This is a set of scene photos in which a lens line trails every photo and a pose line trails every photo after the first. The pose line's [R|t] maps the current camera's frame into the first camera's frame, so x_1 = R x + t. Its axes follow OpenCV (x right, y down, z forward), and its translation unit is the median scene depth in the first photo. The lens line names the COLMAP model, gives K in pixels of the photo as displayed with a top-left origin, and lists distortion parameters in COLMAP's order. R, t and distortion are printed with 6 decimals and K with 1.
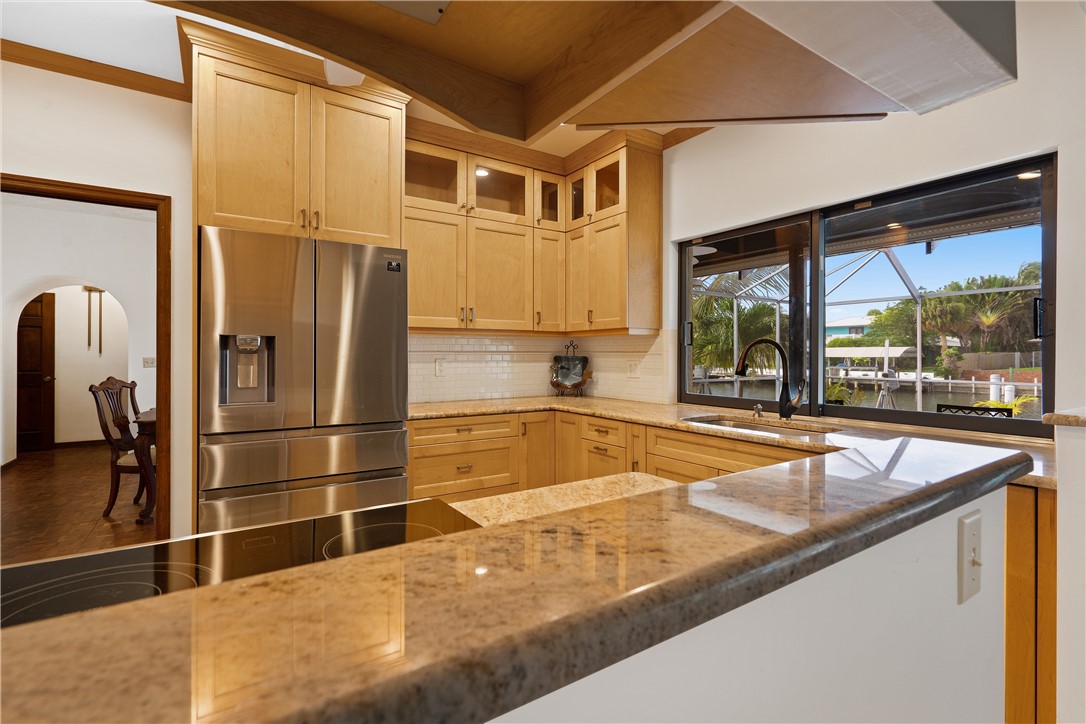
lens RADIAL K [[493.9, 0, 543.6], [0, 493.9, 354.2], [0, 0, 1]] dist [-0.003210, 0.002551]
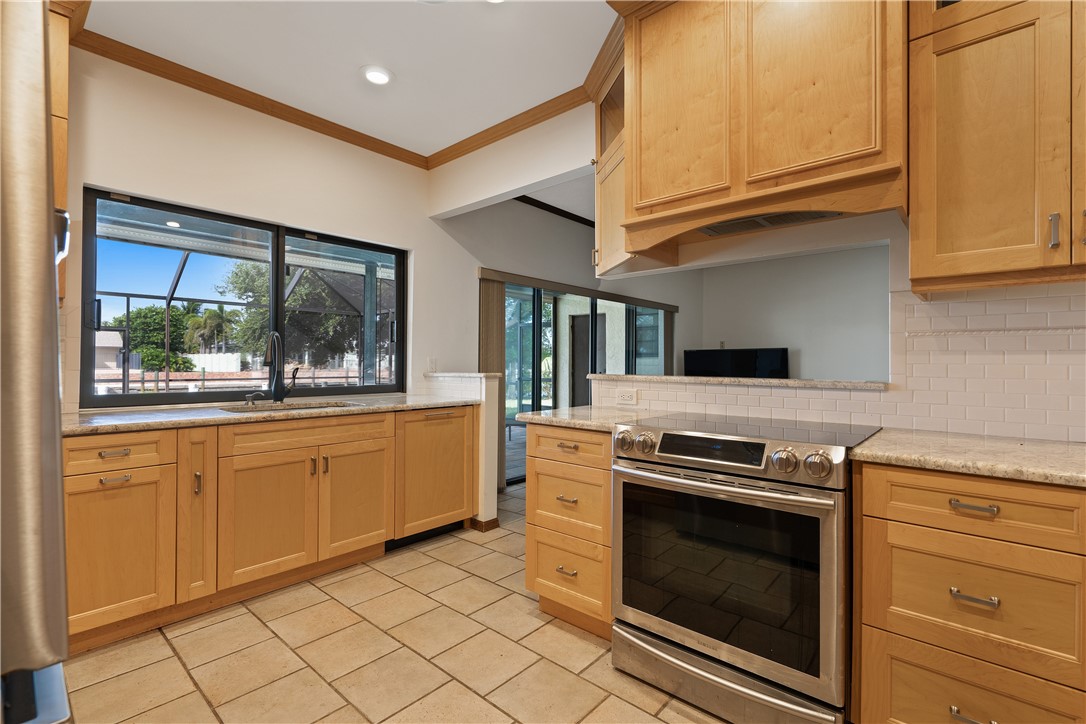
lens RADIAL K [[493.9, 0, 543.1], [0, 493.9, 359.5], [0, 0, 1]] dist [-0.003210, 0.002551]
pose [[-0.254629, 0.002631, 0.967035, -0.598899], [-0.008605, 0.999951, -0.004986, 0.024054], [-0.967001, -0.009591, -0.254594, 0.539828]]
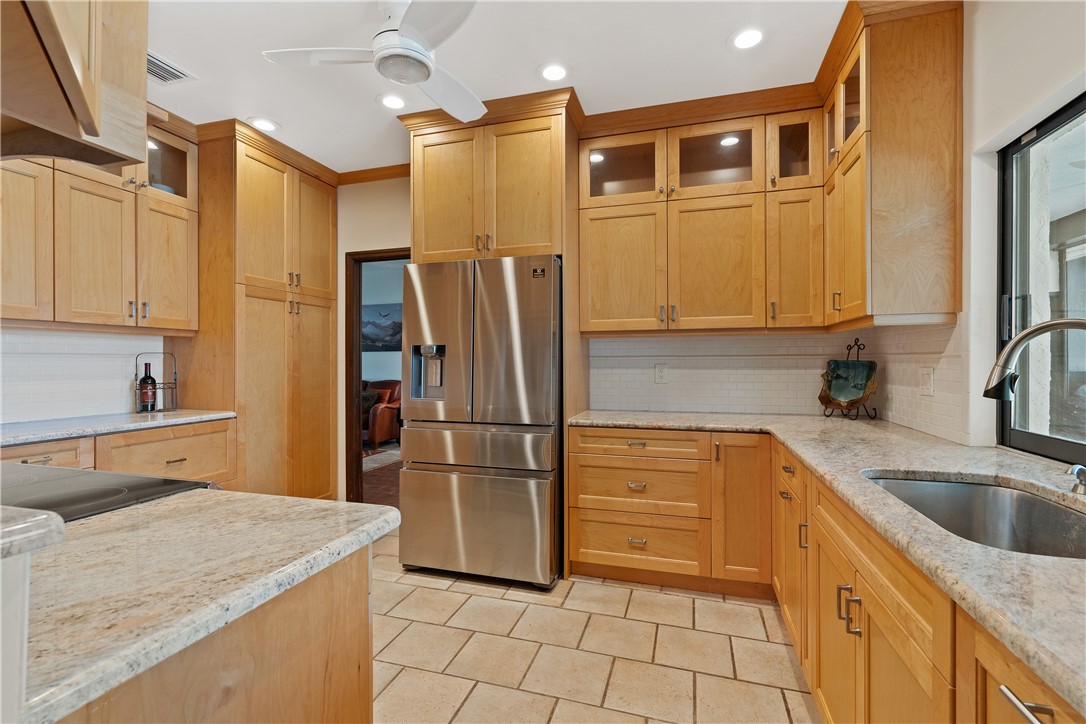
lens RADIAL K [[493.9, 0, 545.1], [0, 493.9, 362.4], [0, 0, 1]] dist [-0.003210, 0.002551]
pose [[0.644289, -0.001269, -0.764781, 0.372243], [0.004932, 0.999985, 0.002496, 0.003175], [0.764767, -0.005380, 0.644285, 0.269325]]
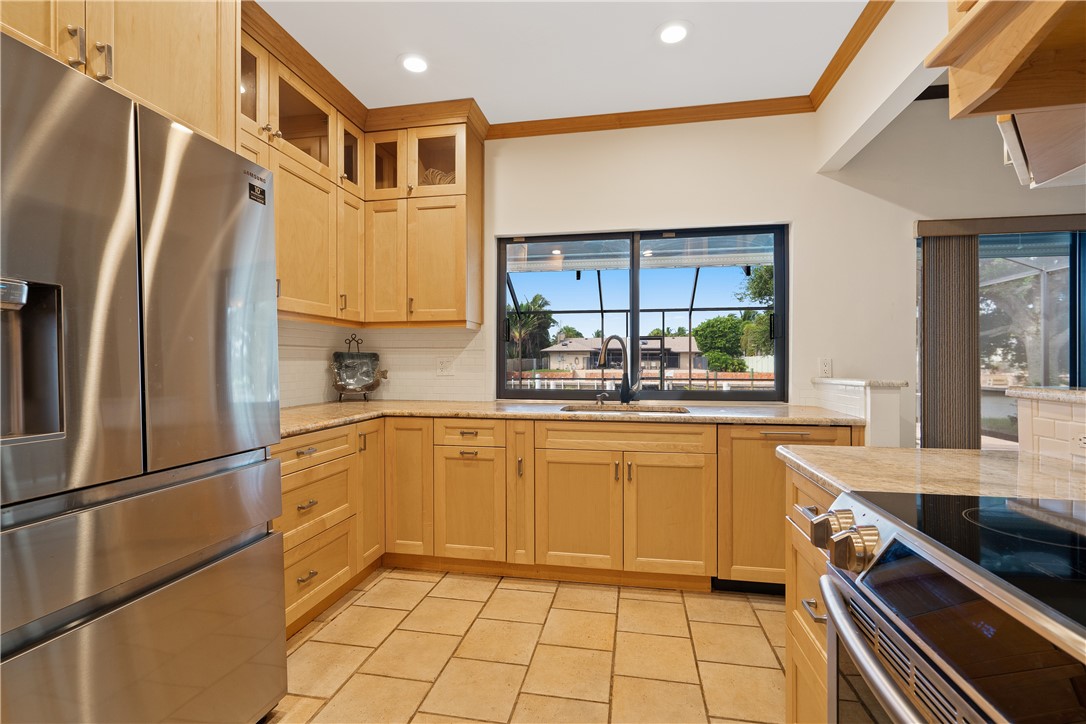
lens RADIAL K [[493.9, 0, 541.0], [0, 493.9, 362.2], [0, 0, 1]] dist [-0.003210, 0.002551]
pose [[0.697021, -0.001736, 0.717049, -0.384545], [-0.000098, 0.999997, 0.002517, 0.021589], [-0.717051, -0.001824, 0.697019, 0.247932]]
